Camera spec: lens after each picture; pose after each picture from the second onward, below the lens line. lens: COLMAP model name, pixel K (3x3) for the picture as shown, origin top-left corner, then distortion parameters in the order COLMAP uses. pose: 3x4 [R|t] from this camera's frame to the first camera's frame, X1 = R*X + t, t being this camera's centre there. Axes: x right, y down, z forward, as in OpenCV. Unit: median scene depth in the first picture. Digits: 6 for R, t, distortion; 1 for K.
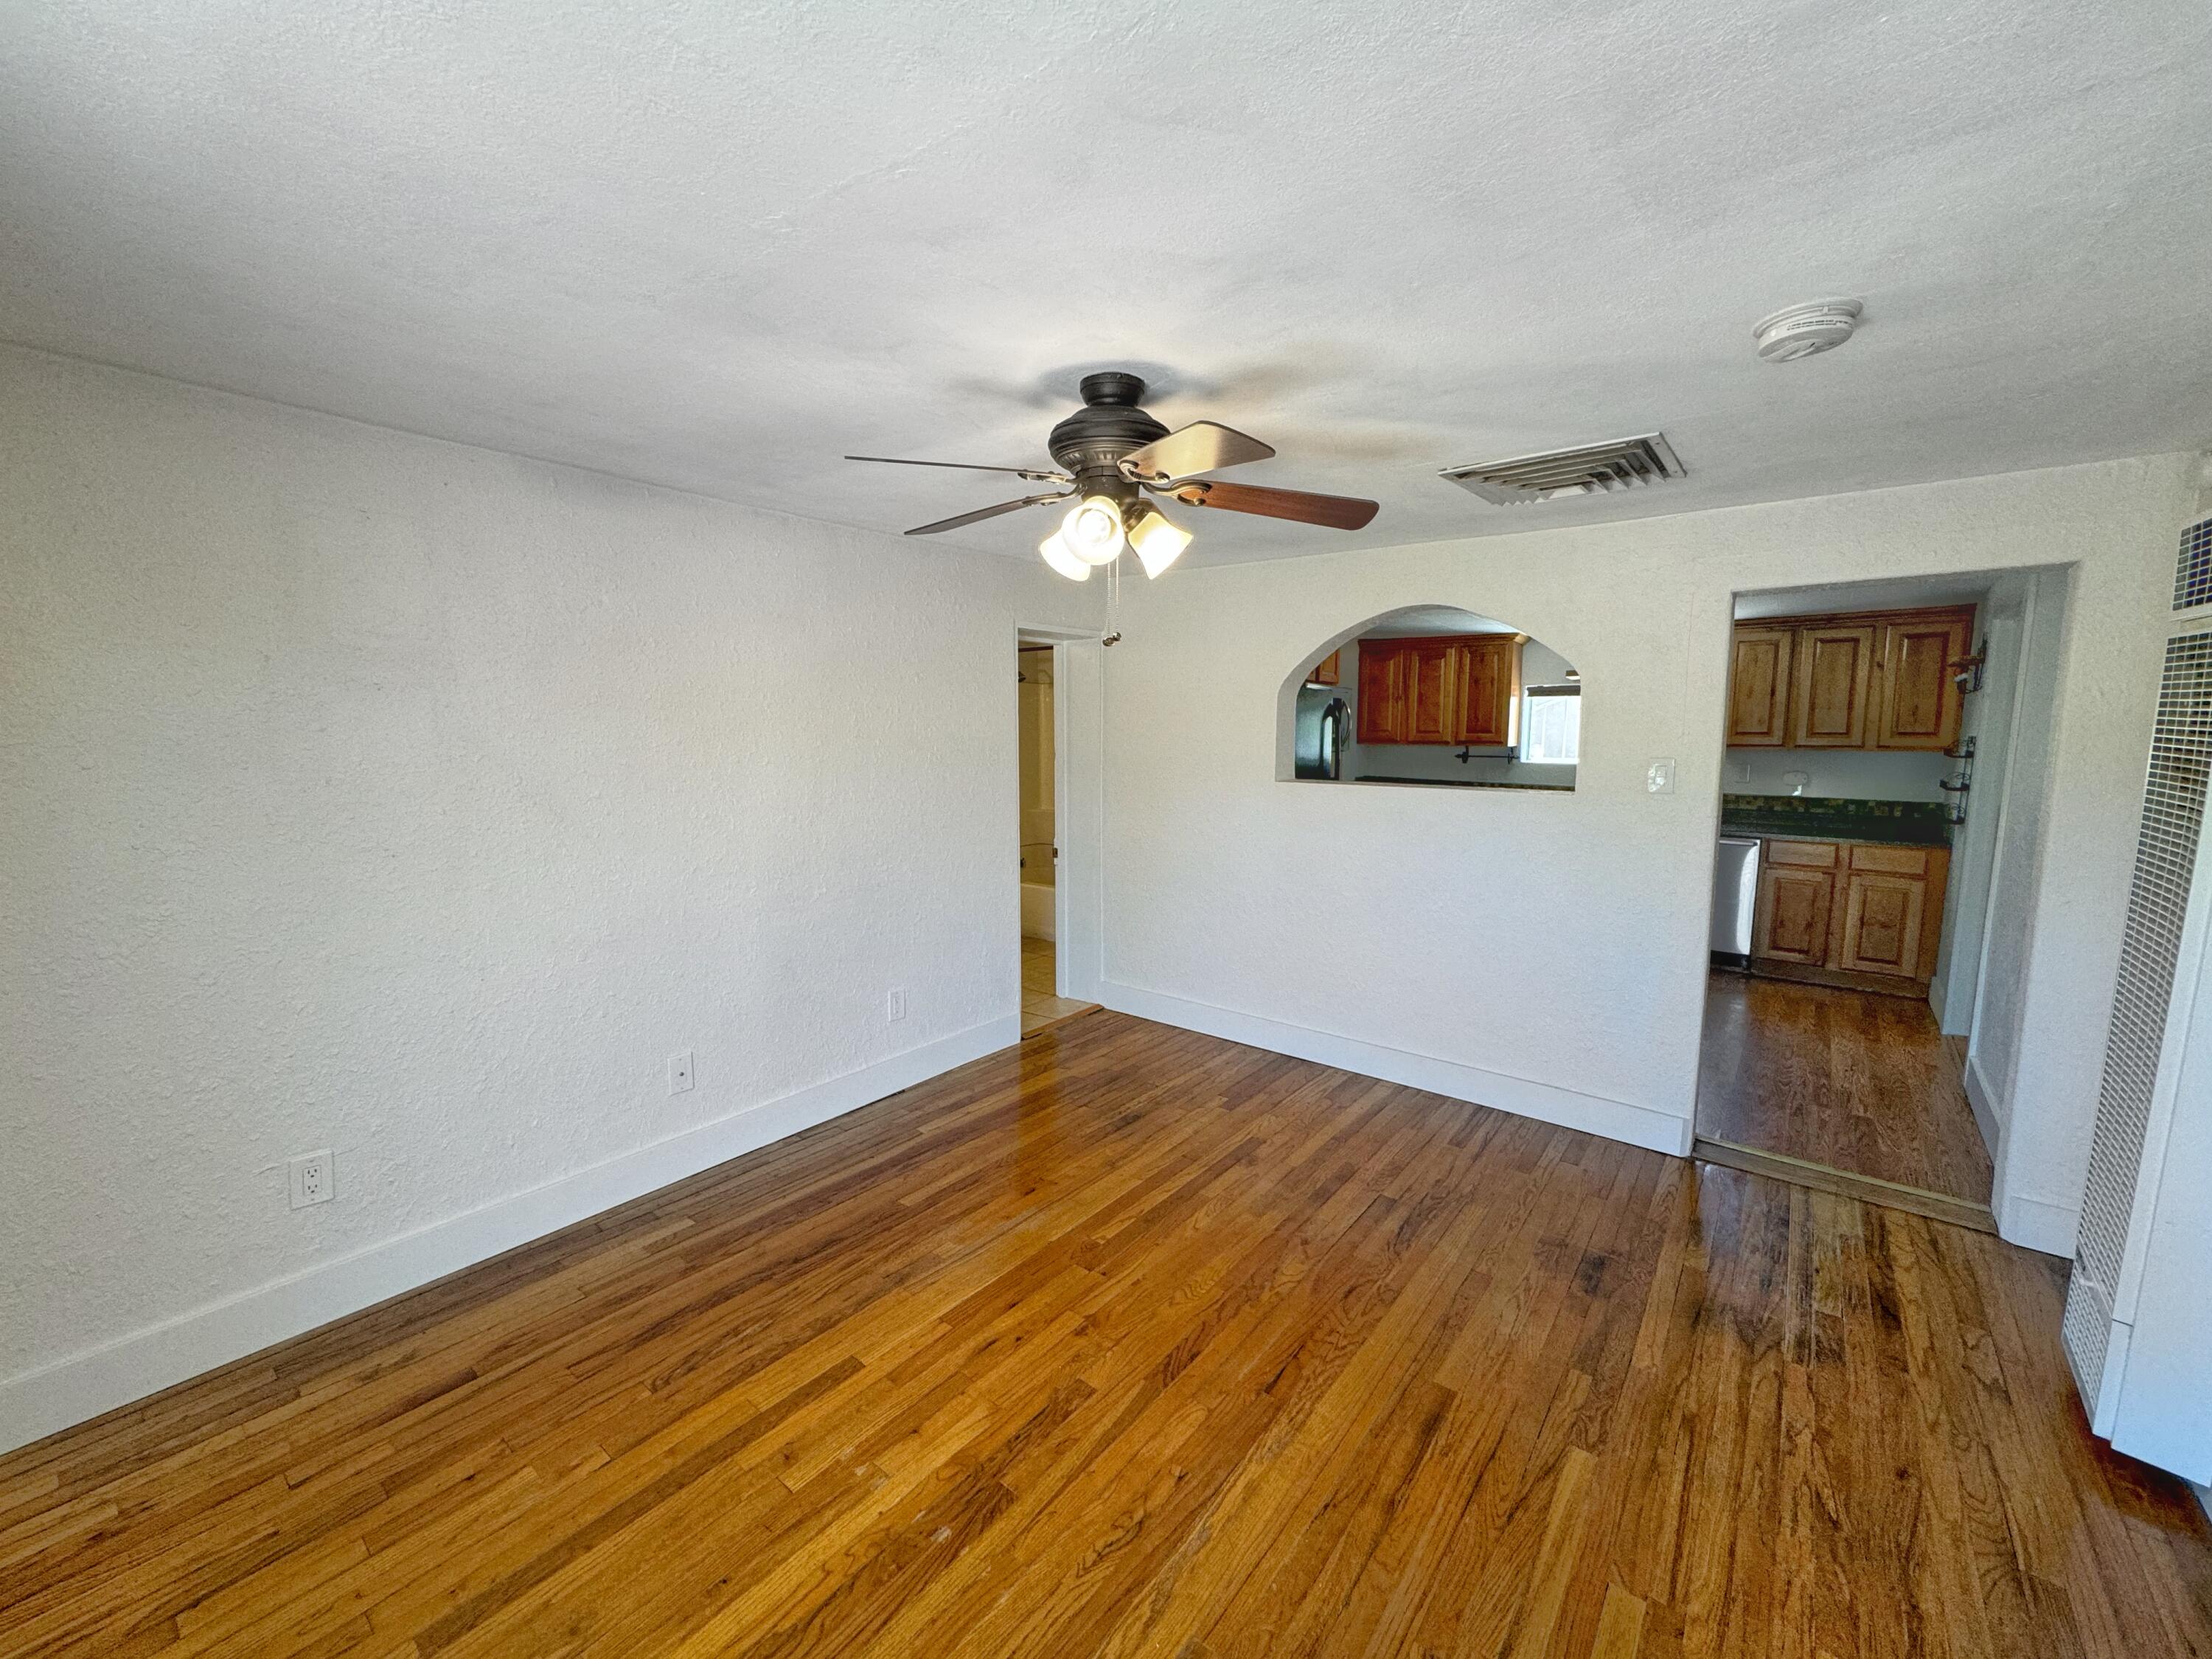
lens RADIAL K [[887.3, 0, 1114.2], [0, 887.3, 815.9], [0, 0, 1]] dist [-0.001196, 0.000285]
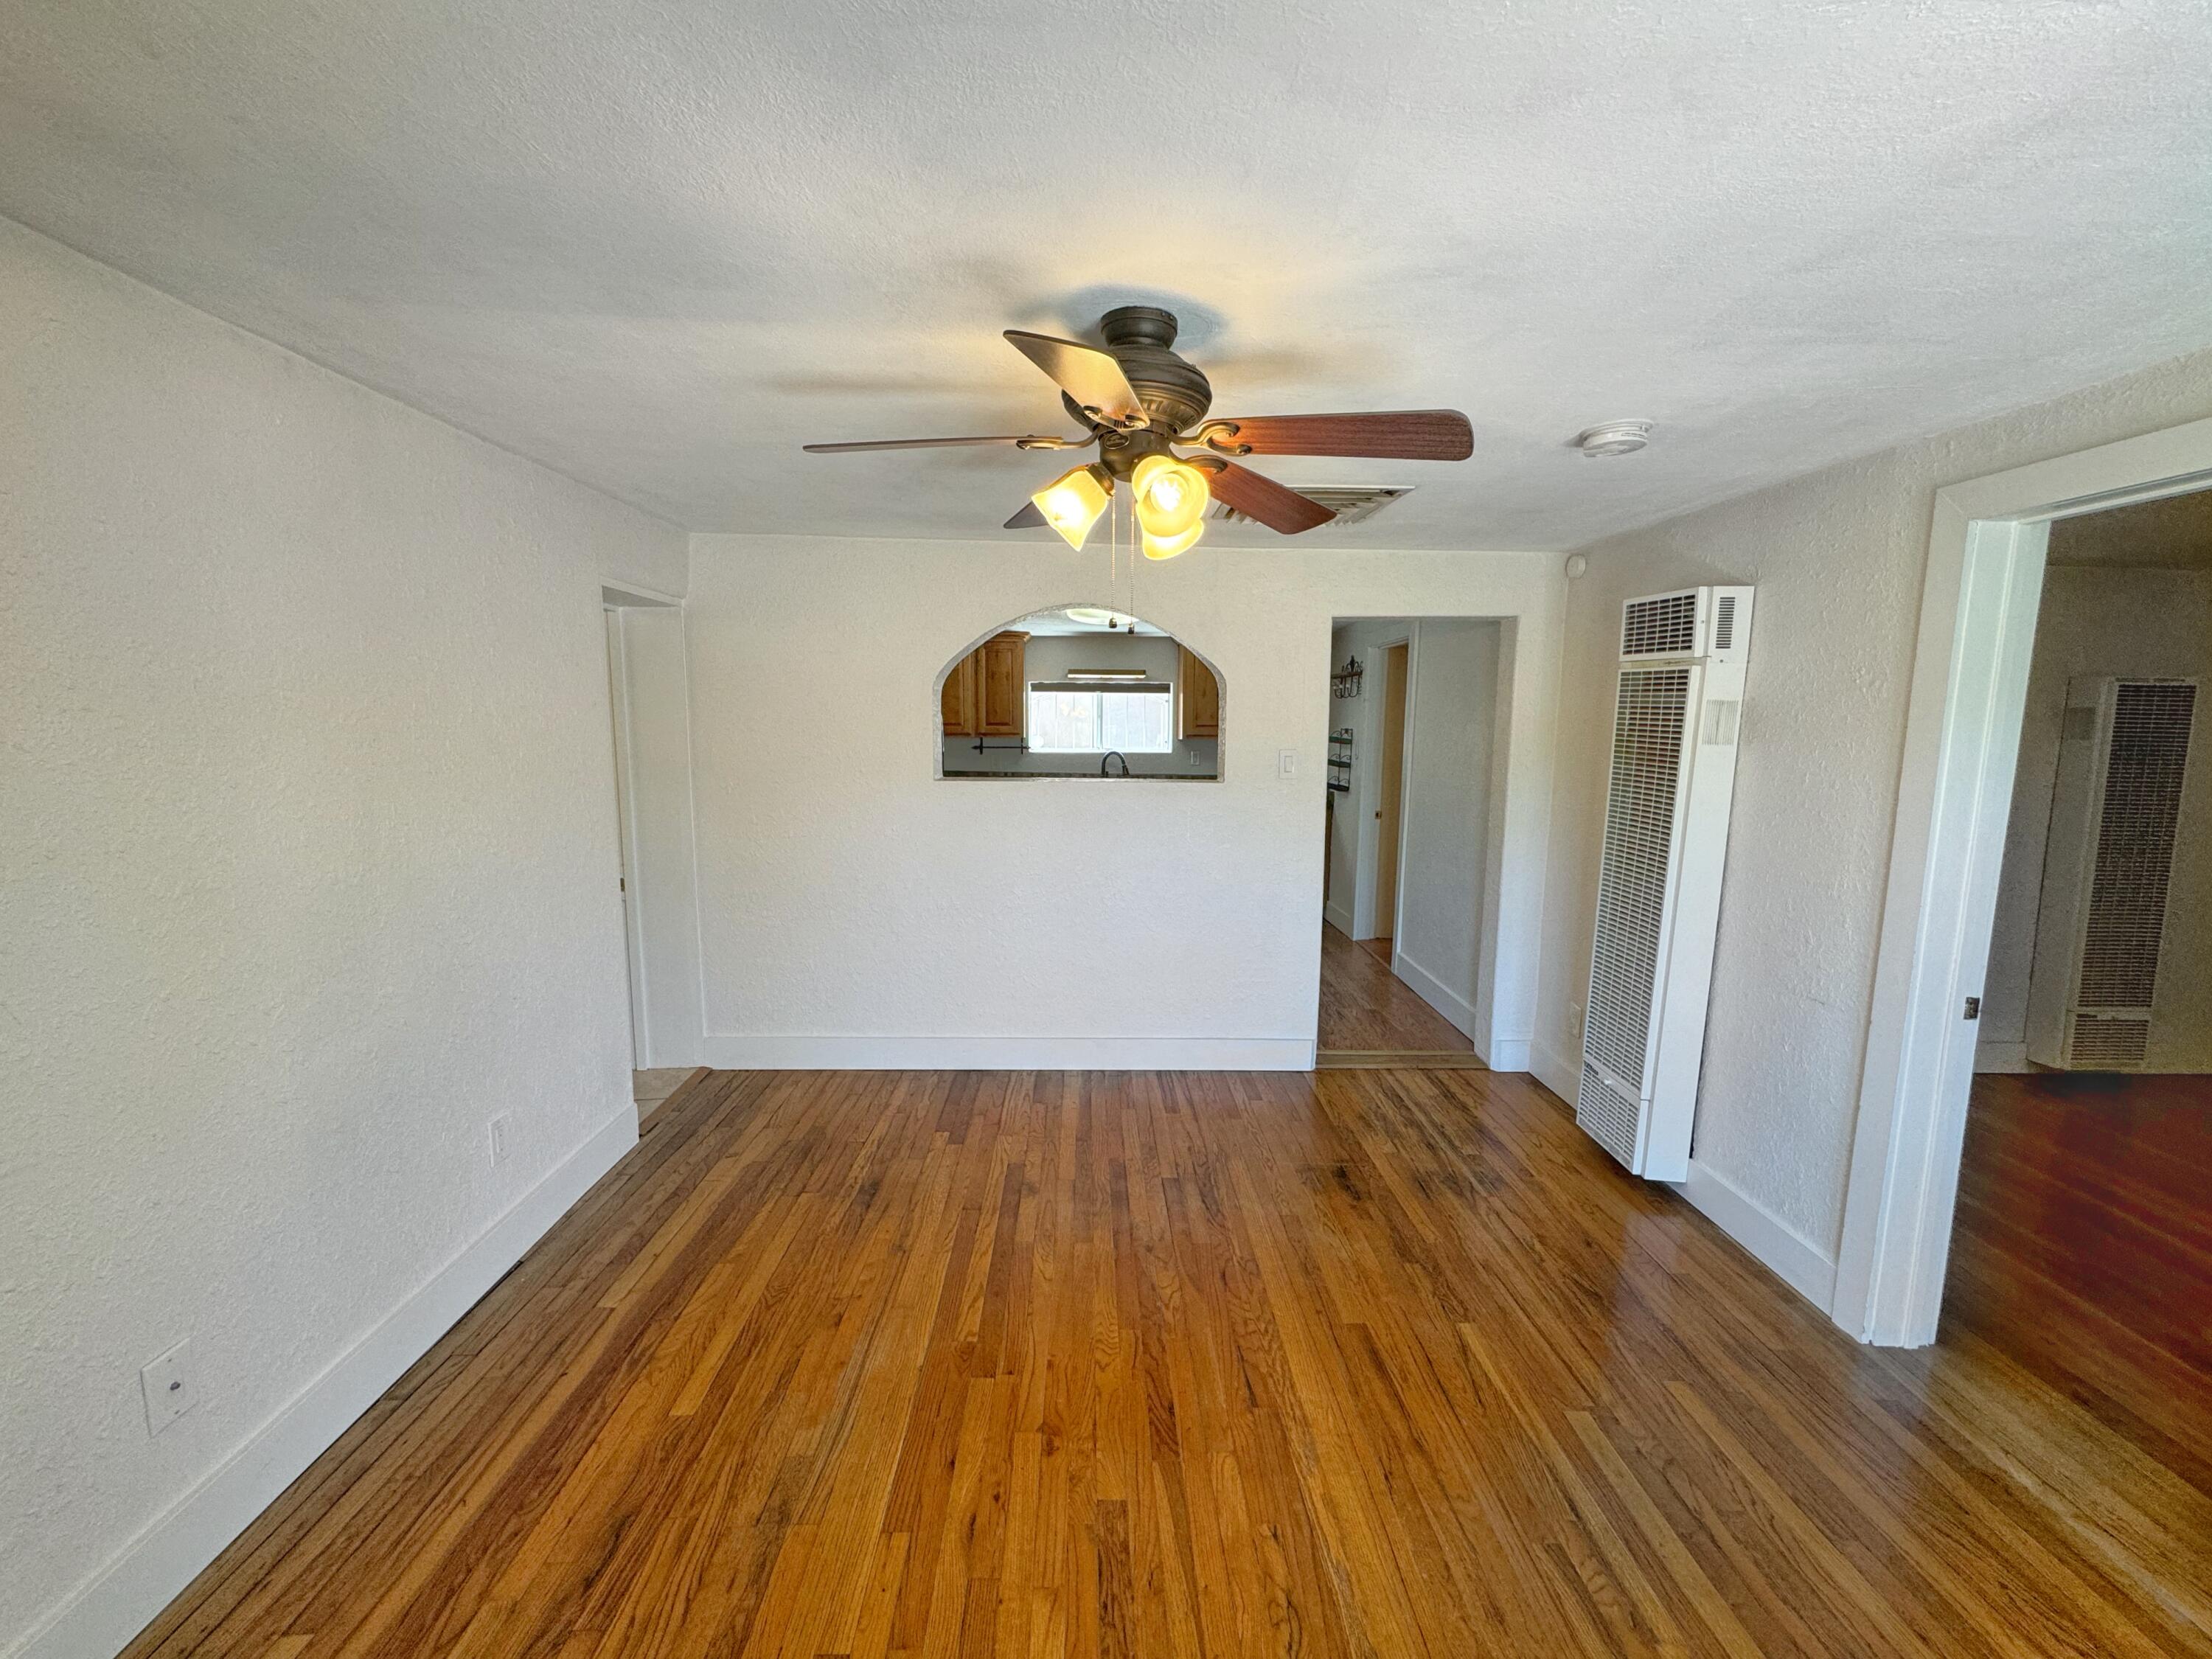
lens RADIAL K [[887.3, 0, 1109.2], [0, 887.3, 819.3], [0, 0, 1]] dist [-0.001196, 0.000285]
pose [[0.767567, -0.068087, 0.637342, -0.355559], [0.057364, 0.997649, 0.037492, -0.030394], [-0.638397, 0.007783, 0.769668, 0.227161]]
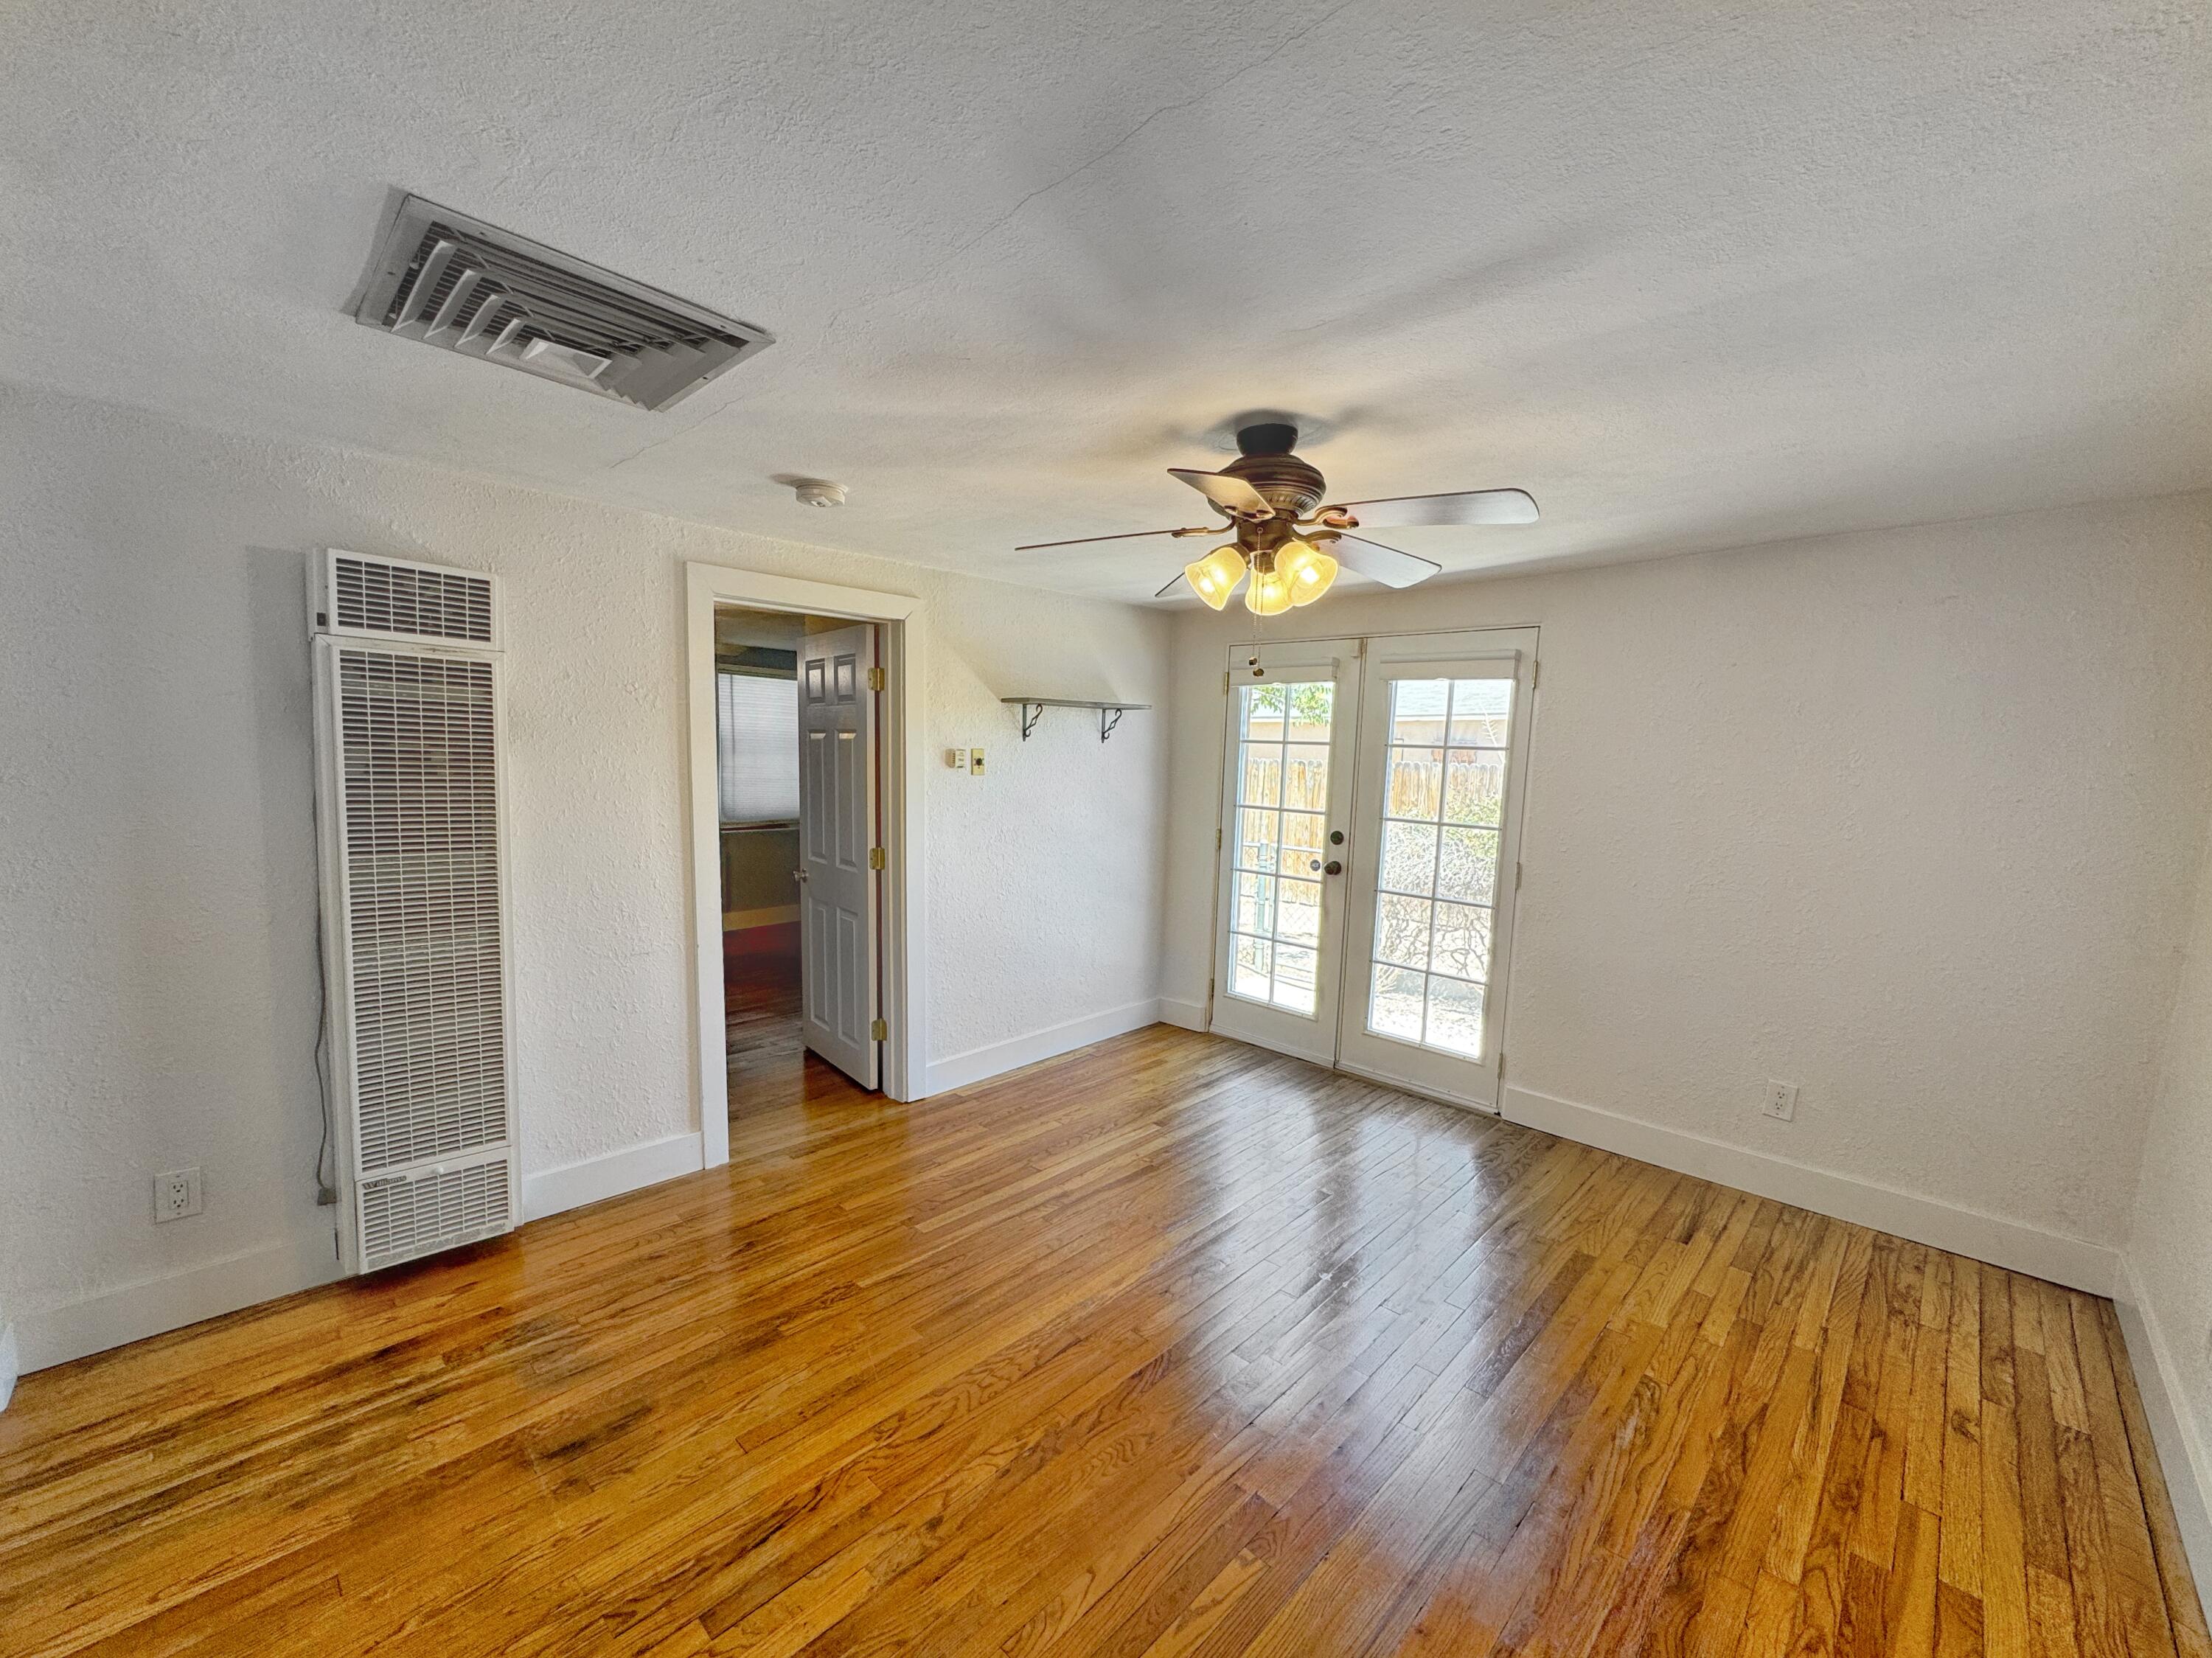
lens RADIAL K [[887.2, 0, 1086.1], [0, 887.2, 834.4], [0, 0, 1]] dist [-0.001196, 0.000285]
pose [[-0.993161, -0.040231, 0.109602, 0.044097], [-0.018242, 0.980699, 0.194673, -0.130402], [-0.115319, 0.191342, -0.974725, 1.310870]]
